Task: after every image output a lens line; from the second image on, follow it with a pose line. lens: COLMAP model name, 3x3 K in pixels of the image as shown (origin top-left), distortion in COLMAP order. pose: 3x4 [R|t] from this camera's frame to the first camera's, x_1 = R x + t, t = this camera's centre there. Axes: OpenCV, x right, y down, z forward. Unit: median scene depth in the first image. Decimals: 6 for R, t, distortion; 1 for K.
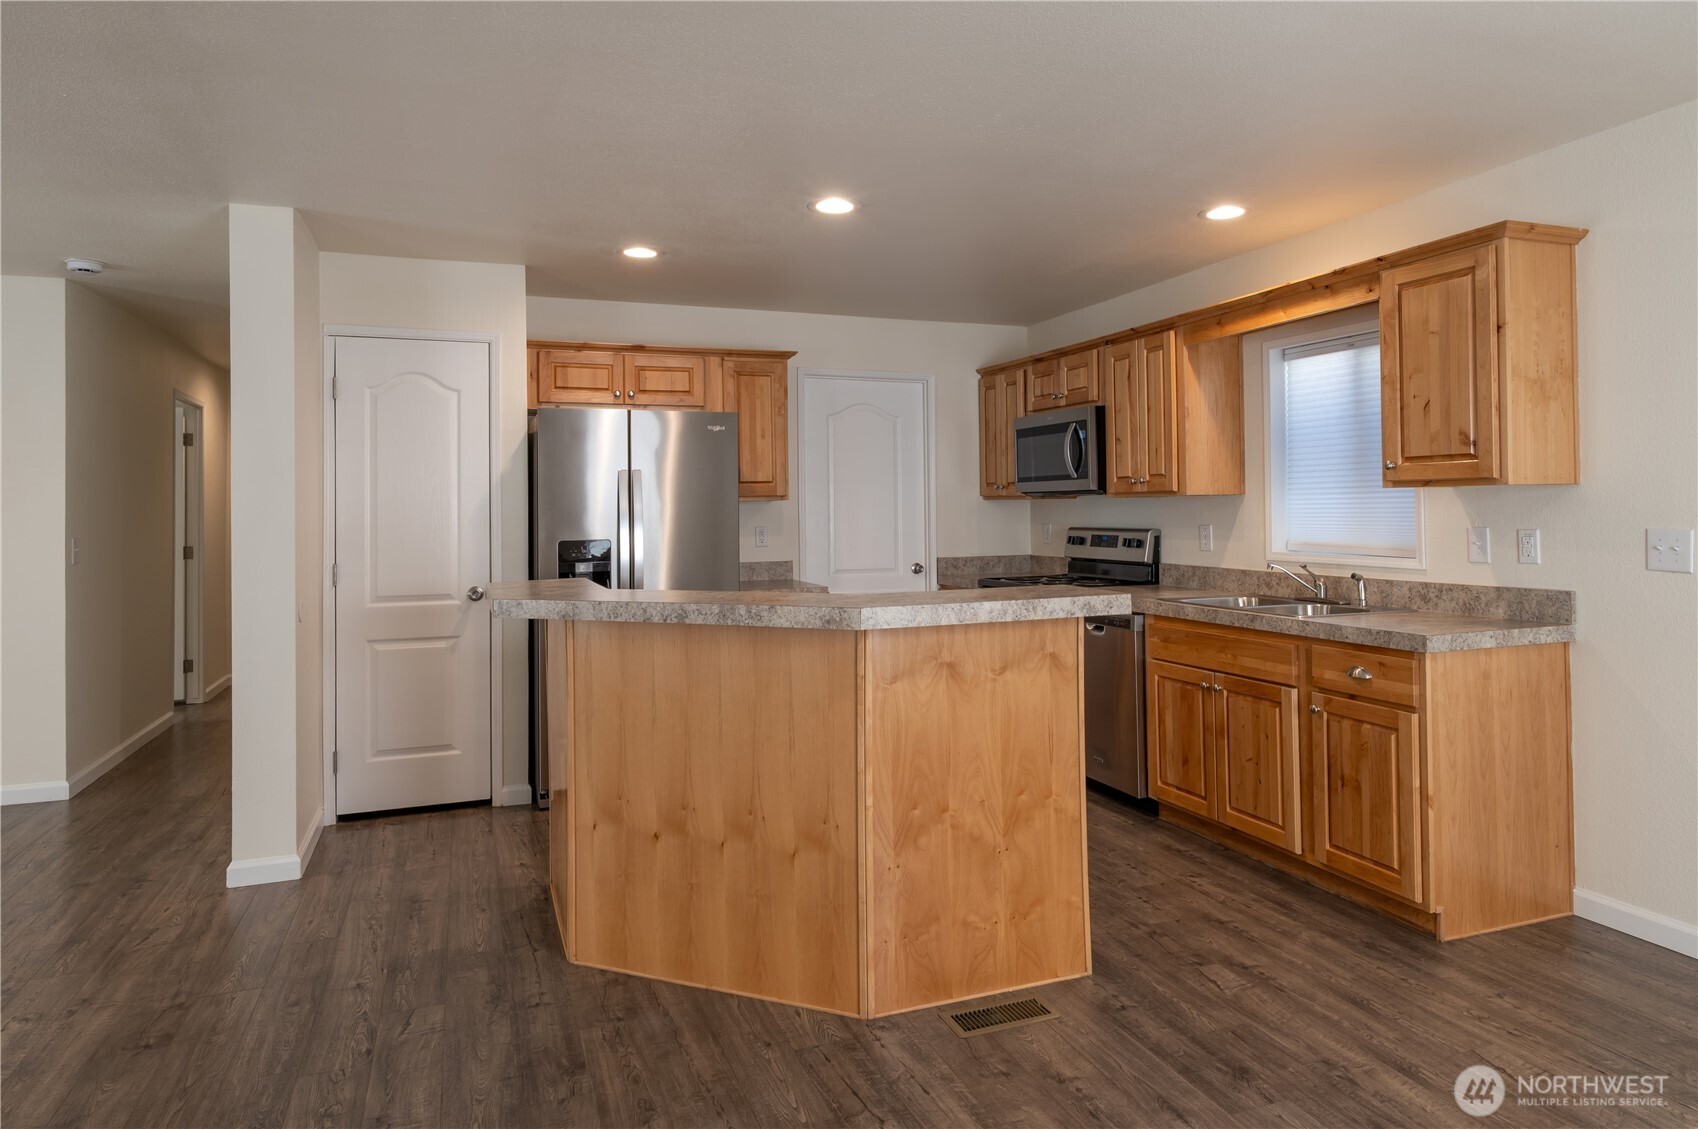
lens RADIAL K [[1010.6, 0, 894.6], [0, 1010.6, 498.5], [0, 0, 1]] dist [0.003311, 0.002319]
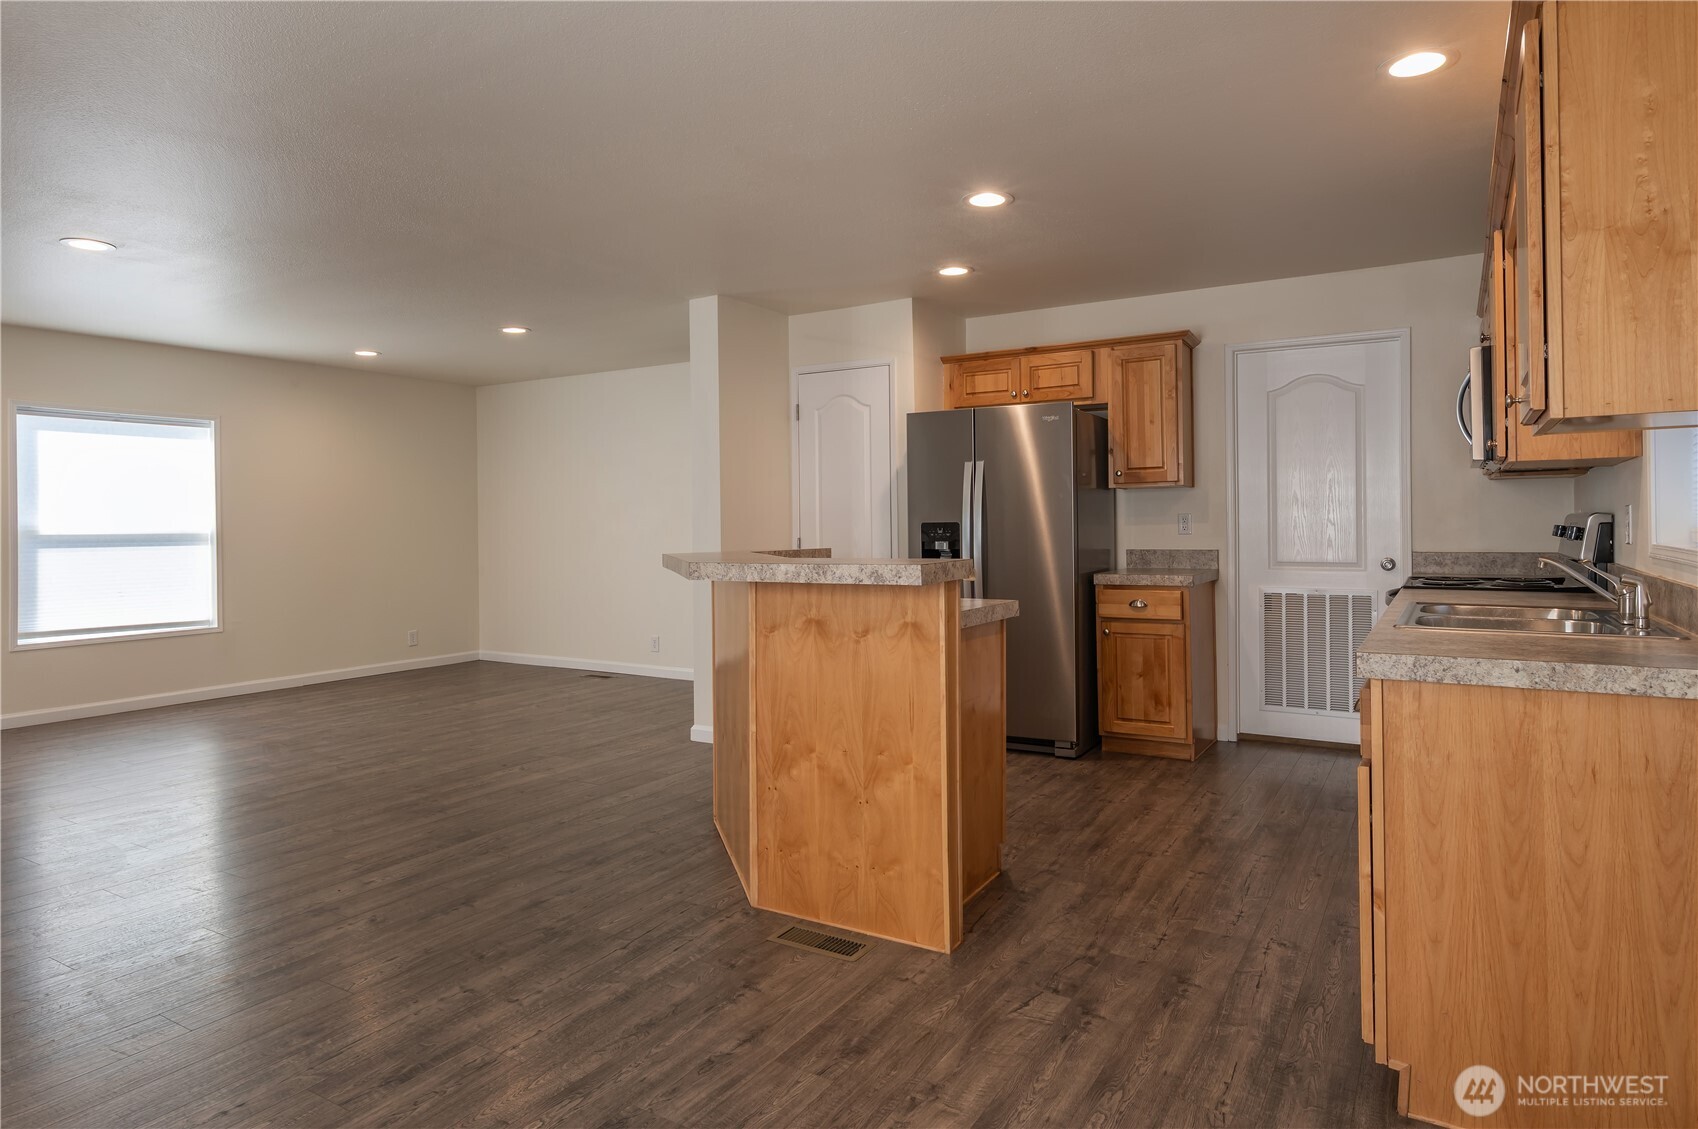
lens RADIAL K [[1010.6, 0, 906.3], [0, 1010.6, 517.6], [0, 0, 1]] dist [0.003311, 0.002319]
pose [[0.616704, -0.000327, -0.787195, 0.853767], [0.013554, 0.999856, 0.010203, 0.032987], [0.787078, -0.016961, 0.616620, 0.334675]]
